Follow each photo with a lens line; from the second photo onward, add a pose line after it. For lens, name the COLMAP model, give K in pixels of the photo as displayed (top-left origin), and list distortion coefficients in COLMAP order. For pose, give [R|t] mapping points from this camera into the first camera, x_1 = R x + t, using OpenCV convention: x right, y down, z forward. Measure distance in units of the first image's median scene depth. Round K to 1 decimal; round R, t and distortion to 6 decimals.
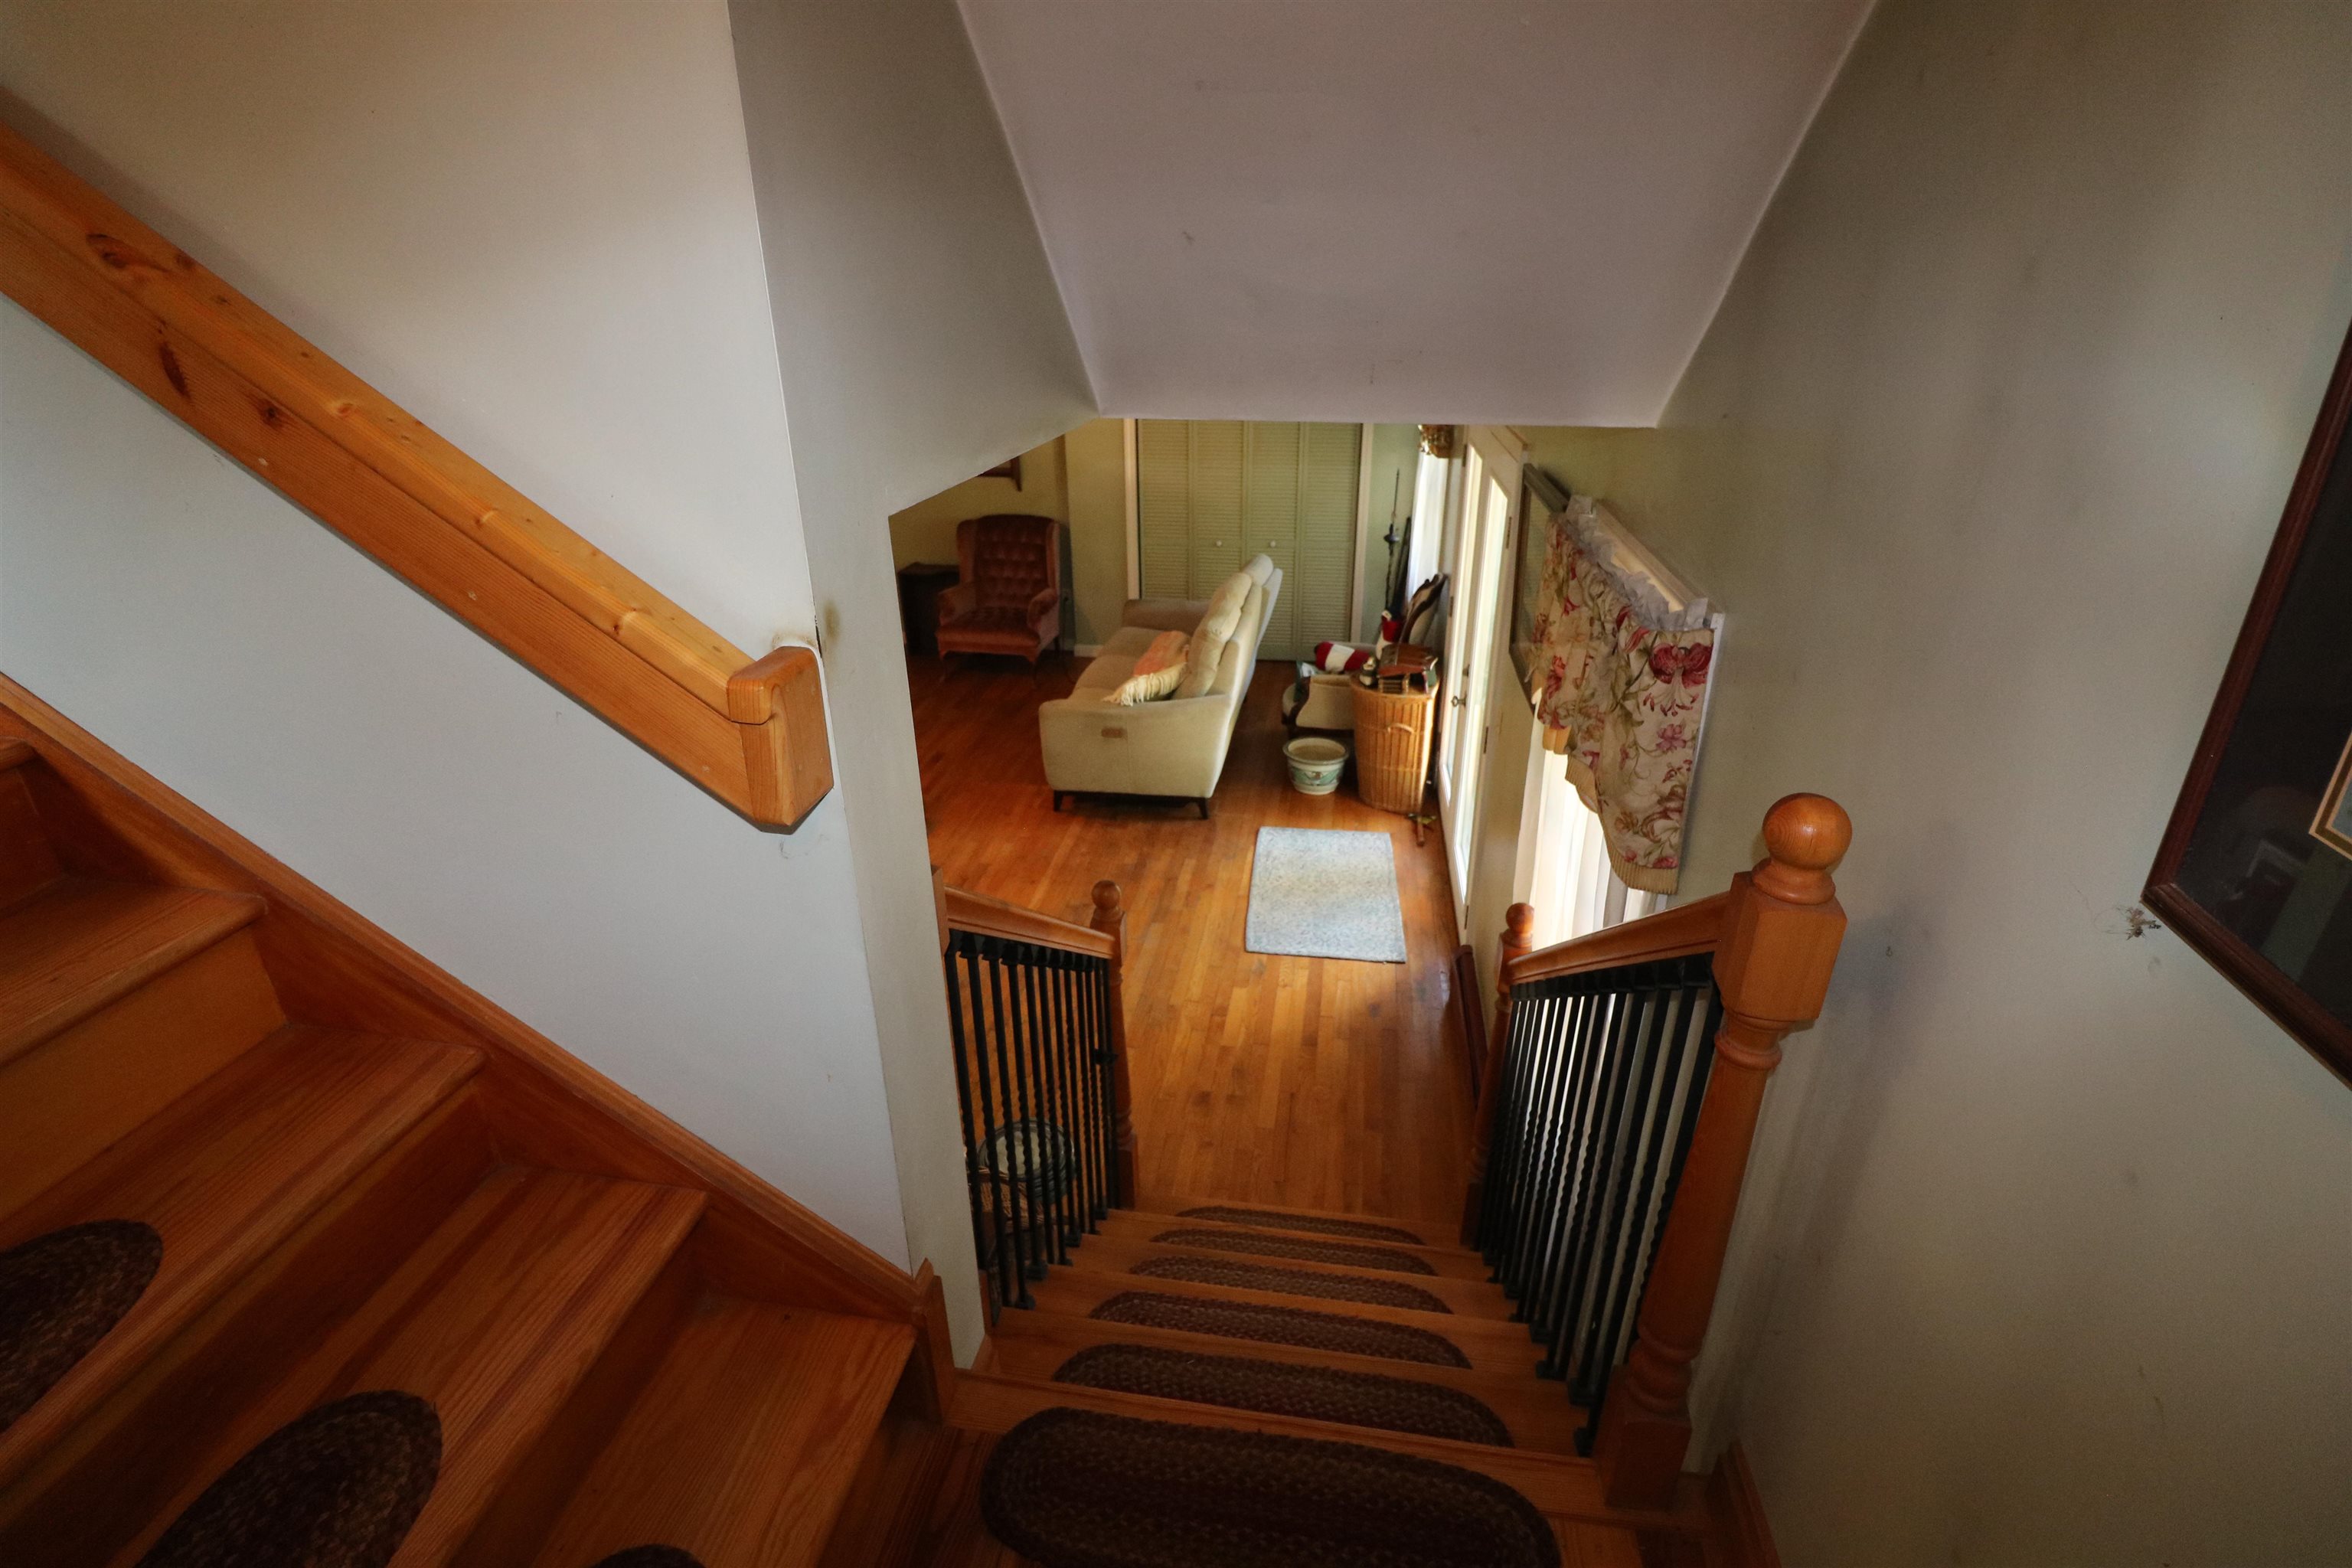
lens RADIAL K [[1082.0, 0, 1190.5], [0, 1082.0, 768.4], [0, 0, 1]] dist [-0.021419, -0.003009]
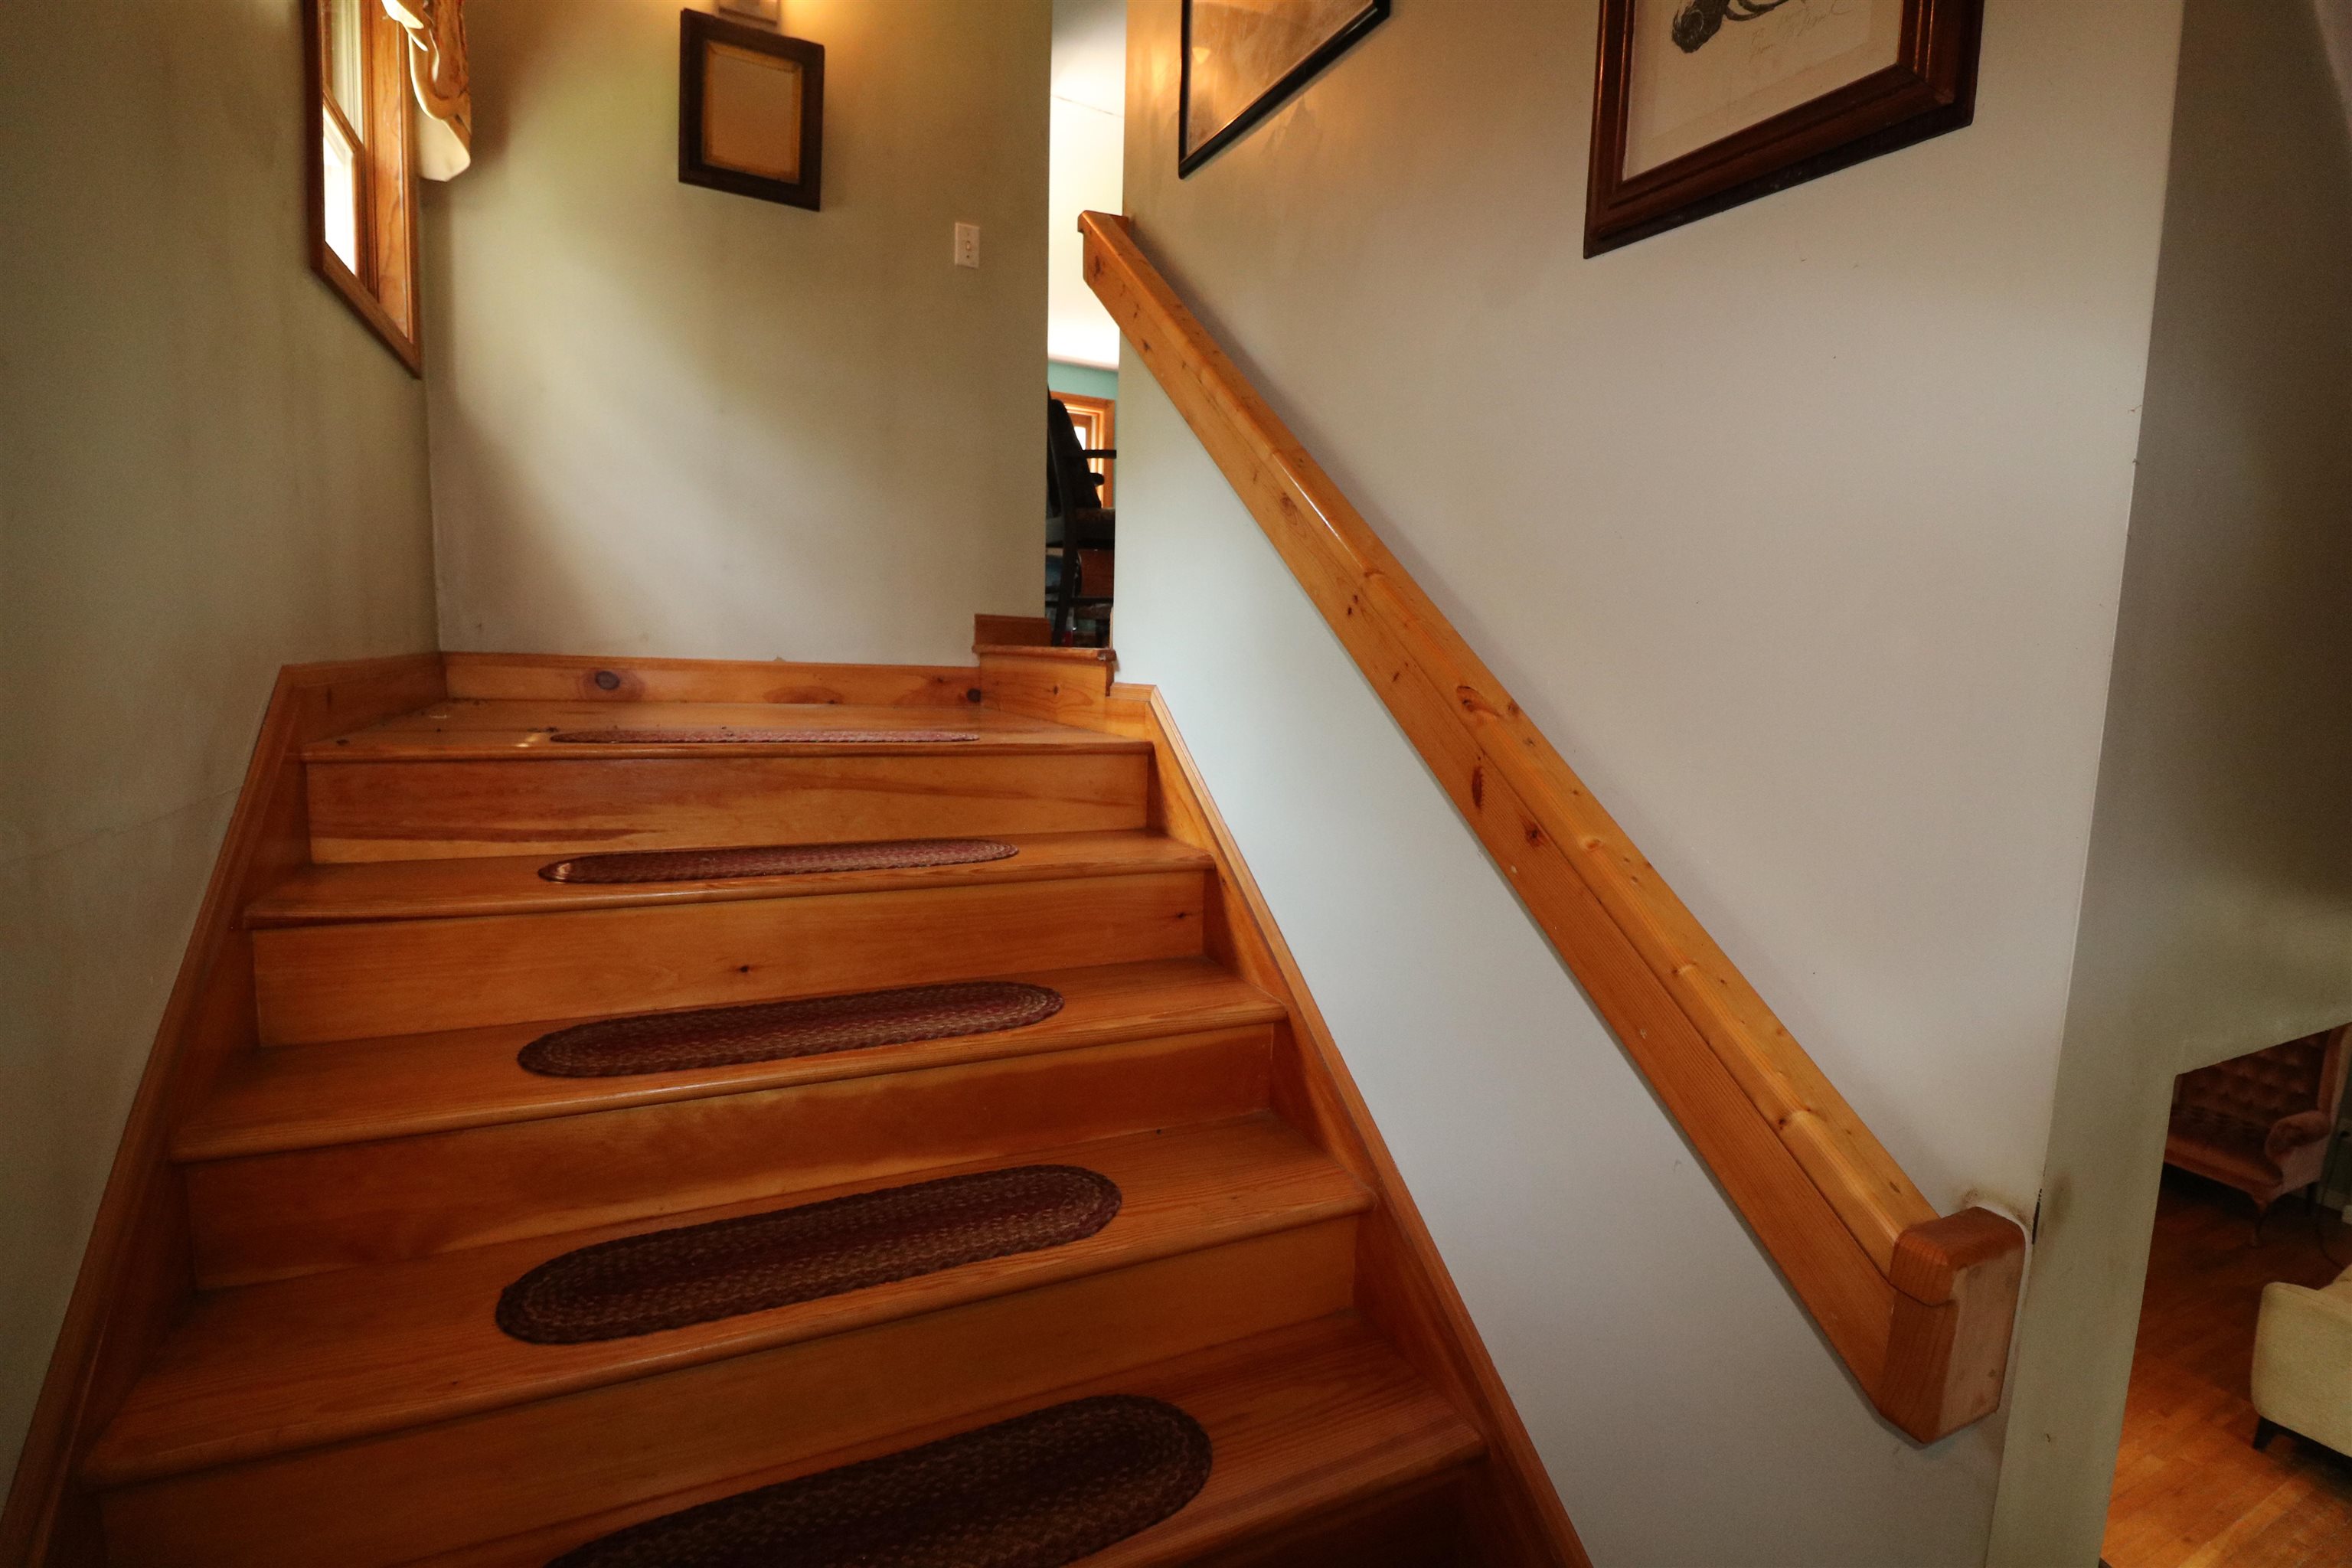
lens RADIAL K [[1082.0, 0, 1176.0], [0, 1082.0, 763.4], [0, 0, 1]] dist [-0.021419, -0.003009]
pose [[0.560169, 0.109075, -0.821166, -0.085190], [-0.371463, 0.919115, -0.131312, -0.073980], [0.740423, 0.378590, 0.555377, 0.011365]]
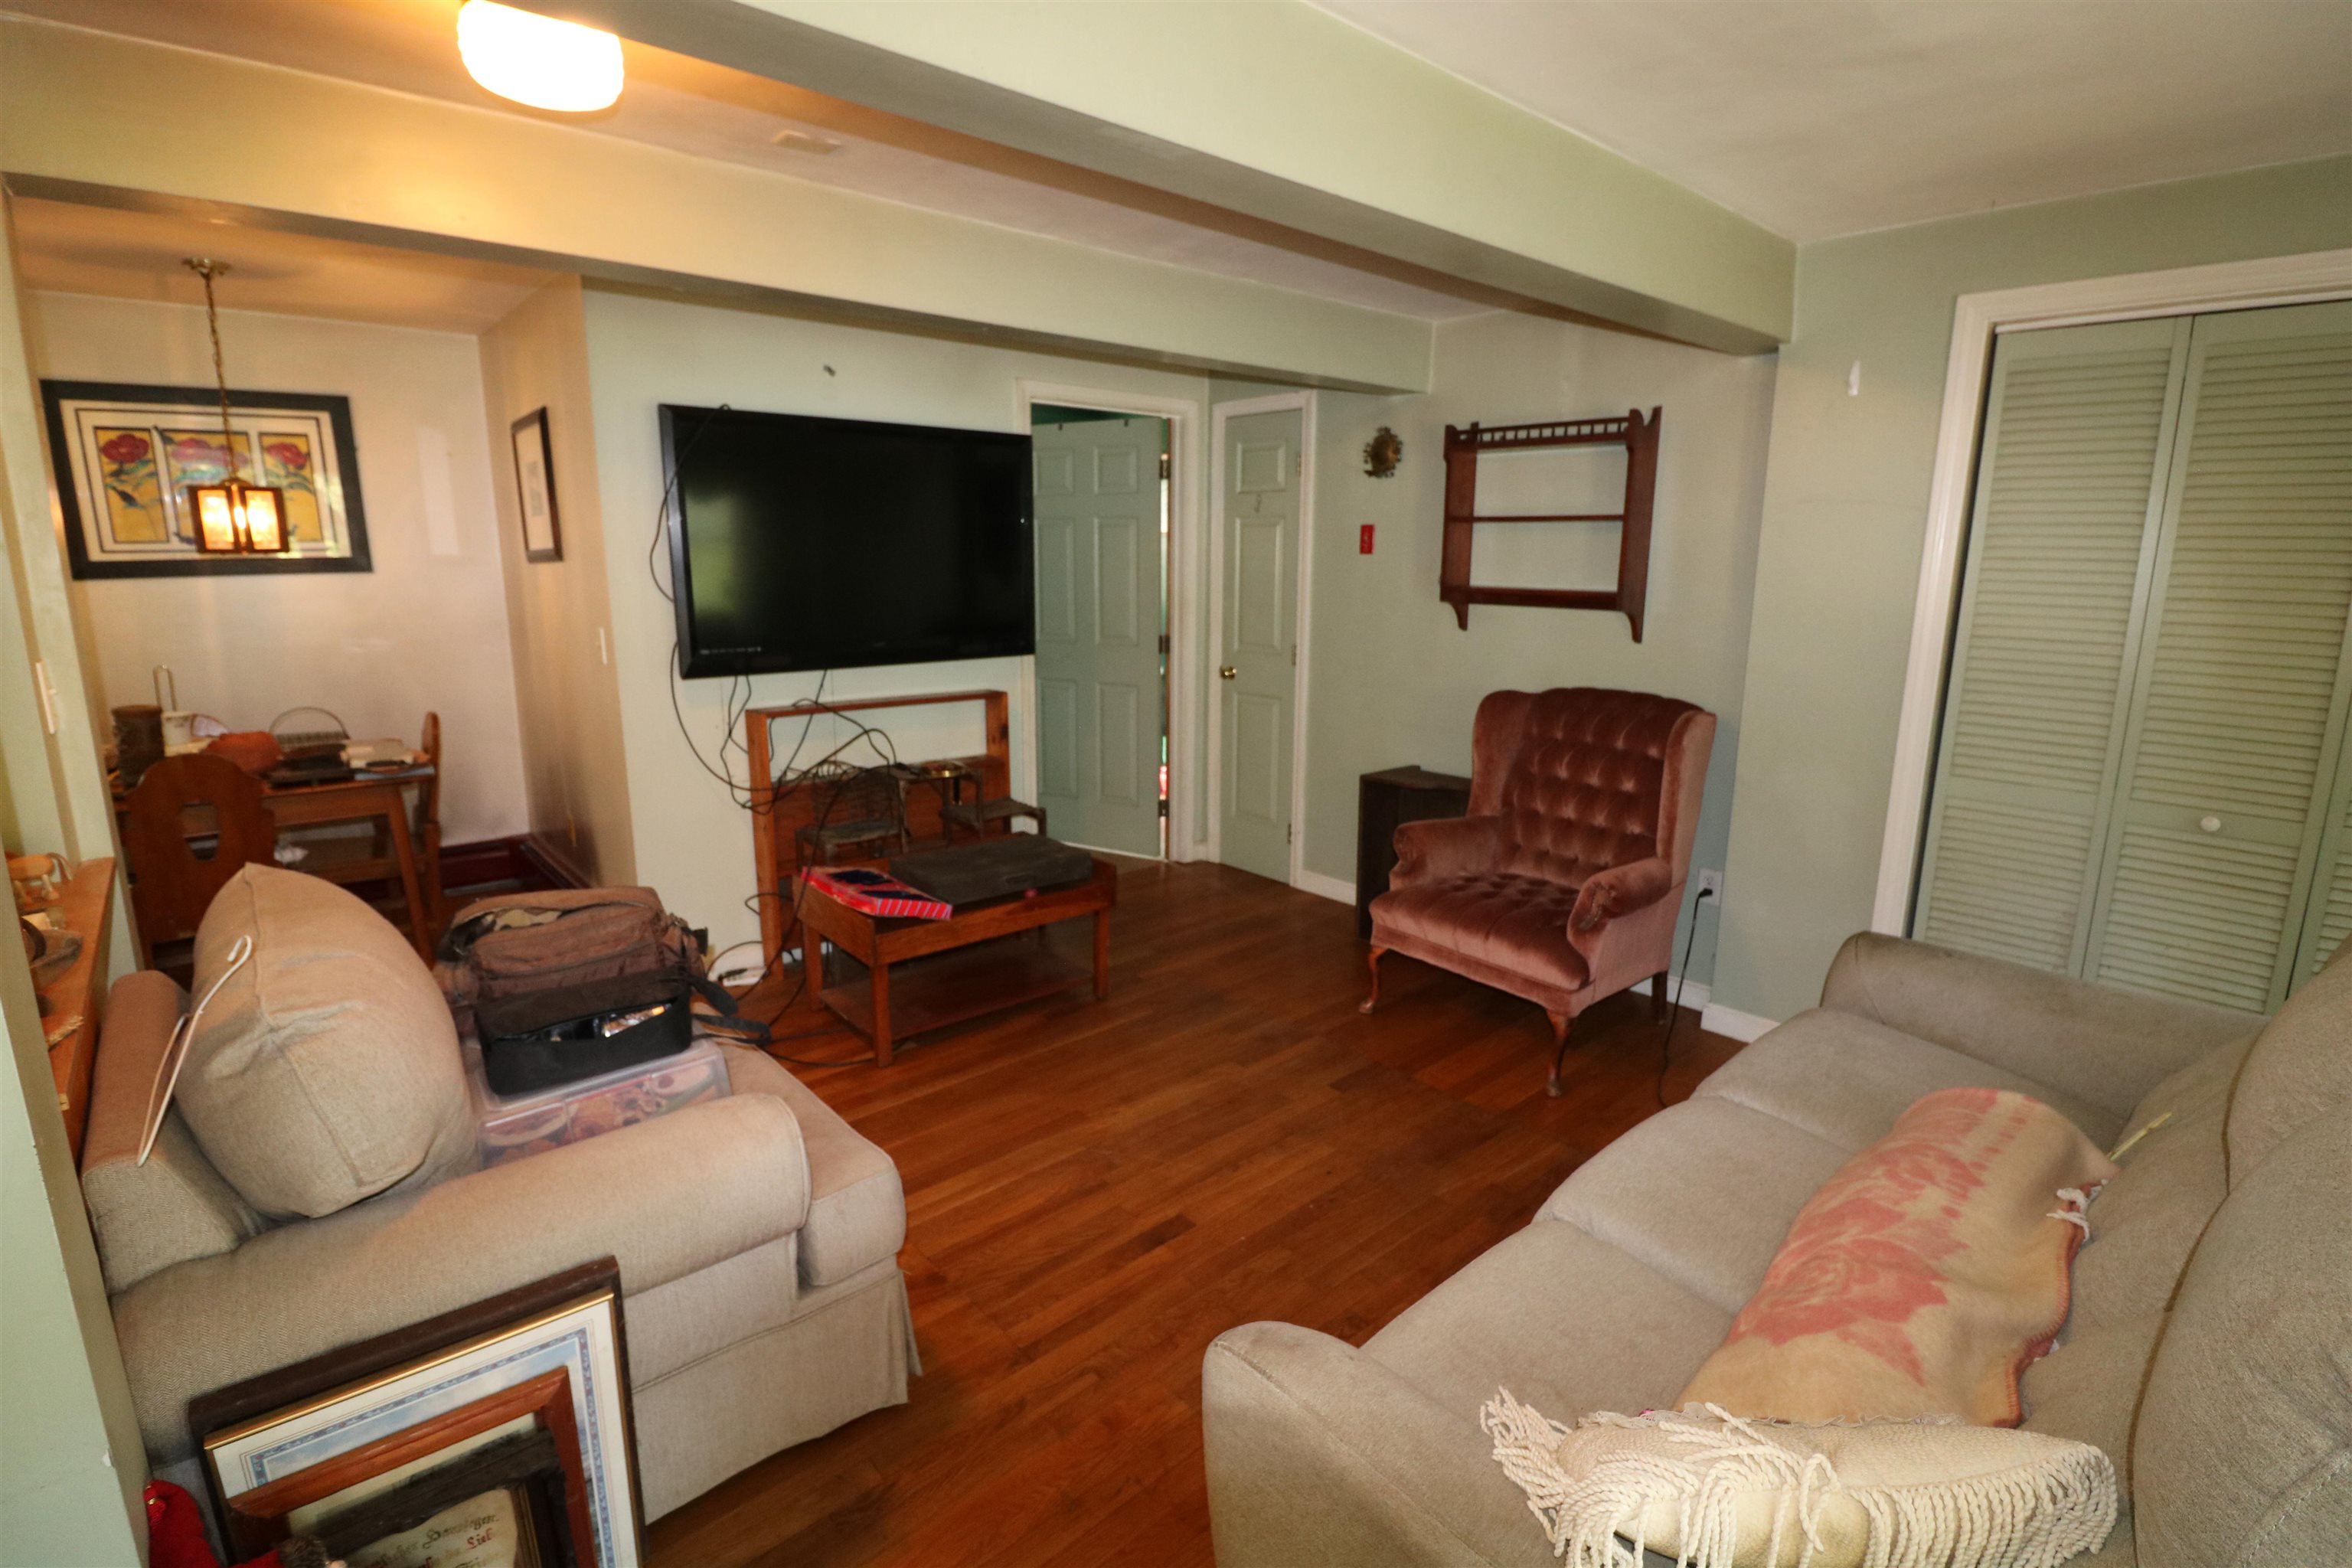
lens RADIAL K [[1082.0, 0, 1171.8], [0, 1082.0, 782.2], [0, 0, 1]] dist [-0.021419, -0.003009]
pose [[0.772323, 0.143050, -0.618913, -0.123551], [-0.268707, 0.956422, -0.114253, -0.593742], [0.575598, 0.254546, 0.777106, 3.408685]]
